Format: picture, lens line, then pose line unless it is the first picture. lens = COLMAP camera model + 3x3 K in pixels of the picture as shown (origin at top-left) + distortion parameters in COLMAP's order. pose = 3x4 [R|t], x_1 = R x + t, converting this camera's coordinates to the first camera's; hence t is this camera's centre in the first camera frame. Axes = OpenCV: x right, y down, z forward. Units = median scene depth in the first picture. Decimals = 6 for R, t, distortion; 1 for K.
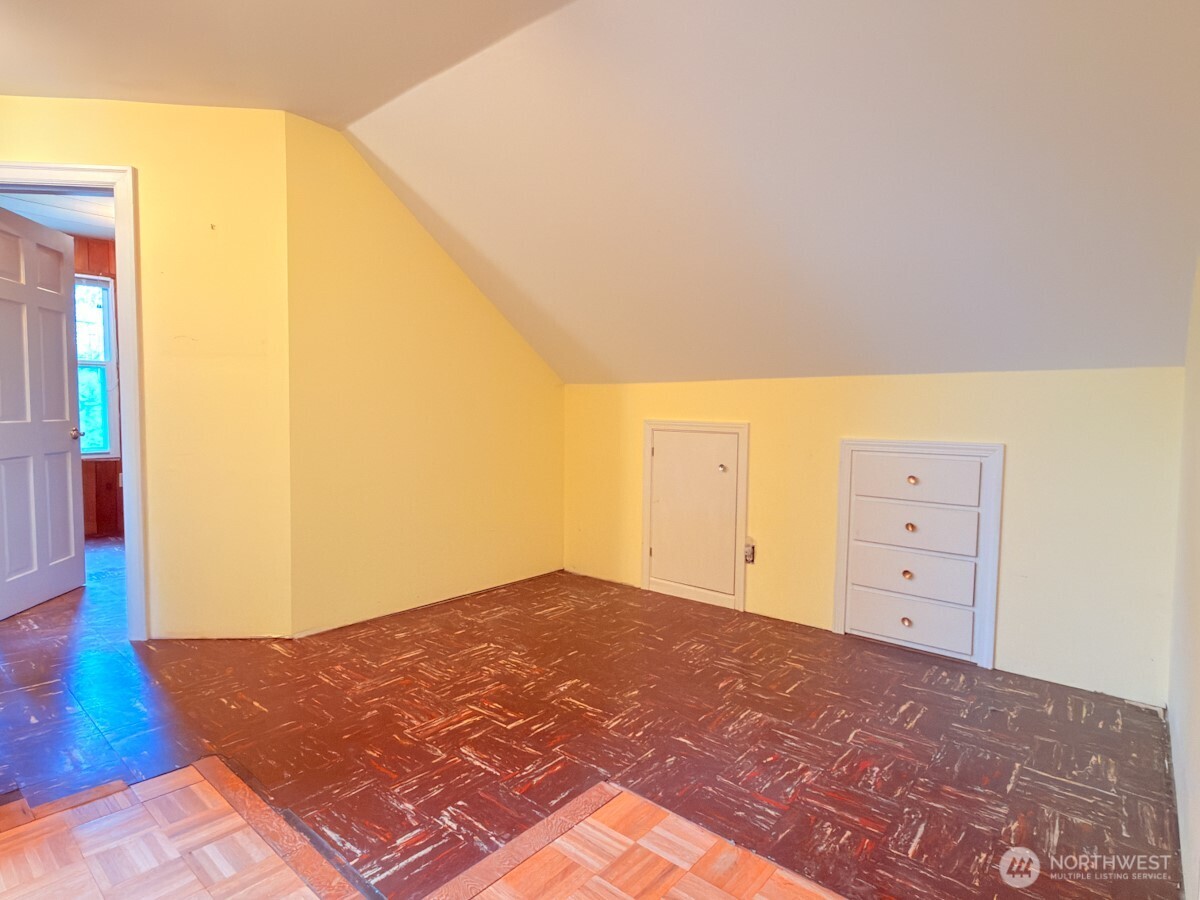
lens RADIAL K [[640.3, 0, 597.8], [0, 640.3, 454.7], [0, 0, 1]] dist [0.000941, -0.000517]
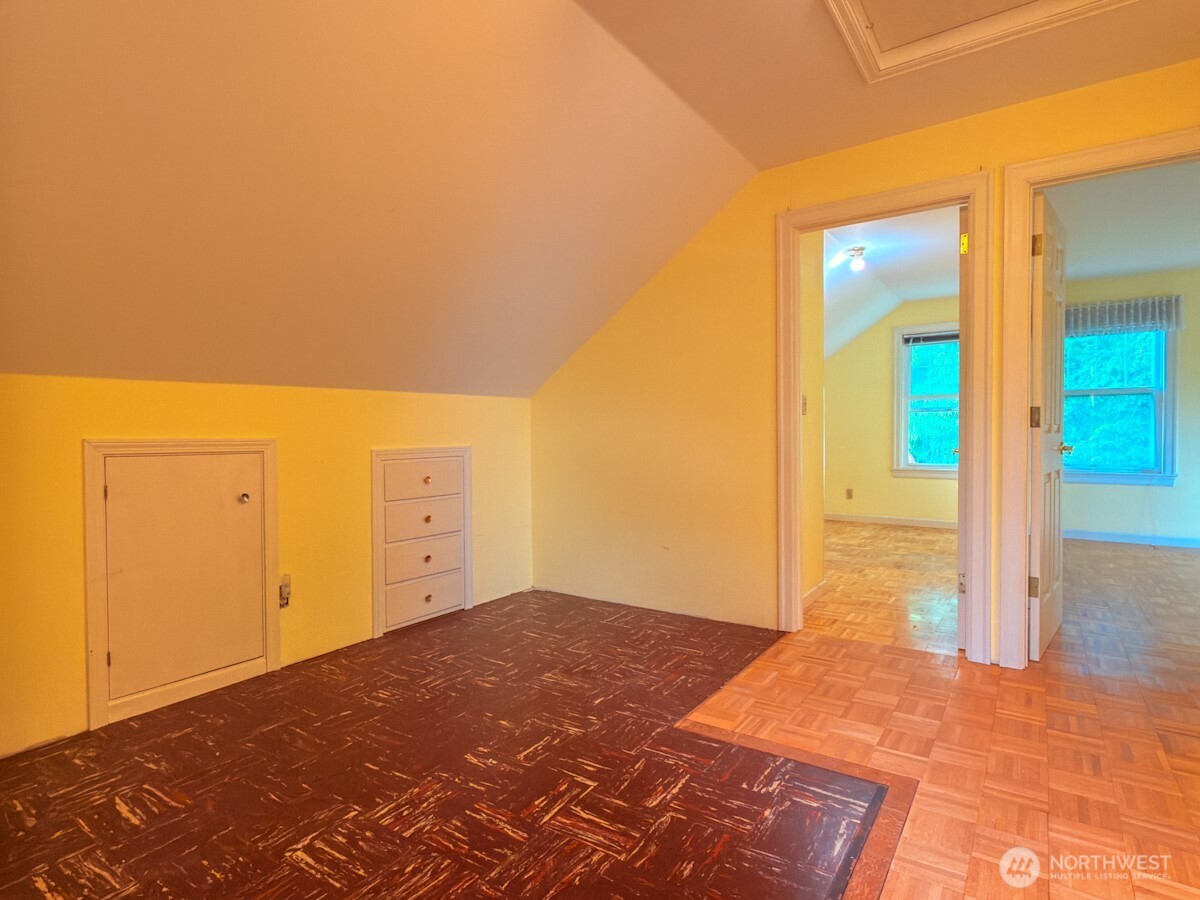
lens RADIAL K [[640.3, 0, 598.5], [0, 640.3, 449.9], [0, 0, 1]] dist [0.000941, -0.000517]
pose [[-0.101498, -0.039915, 0.994035, -0.912829], [0.074753, 0.996064, 0.047630, -0.062842], [-0.992023, 0.079142, -0.098115, 0.966230]]
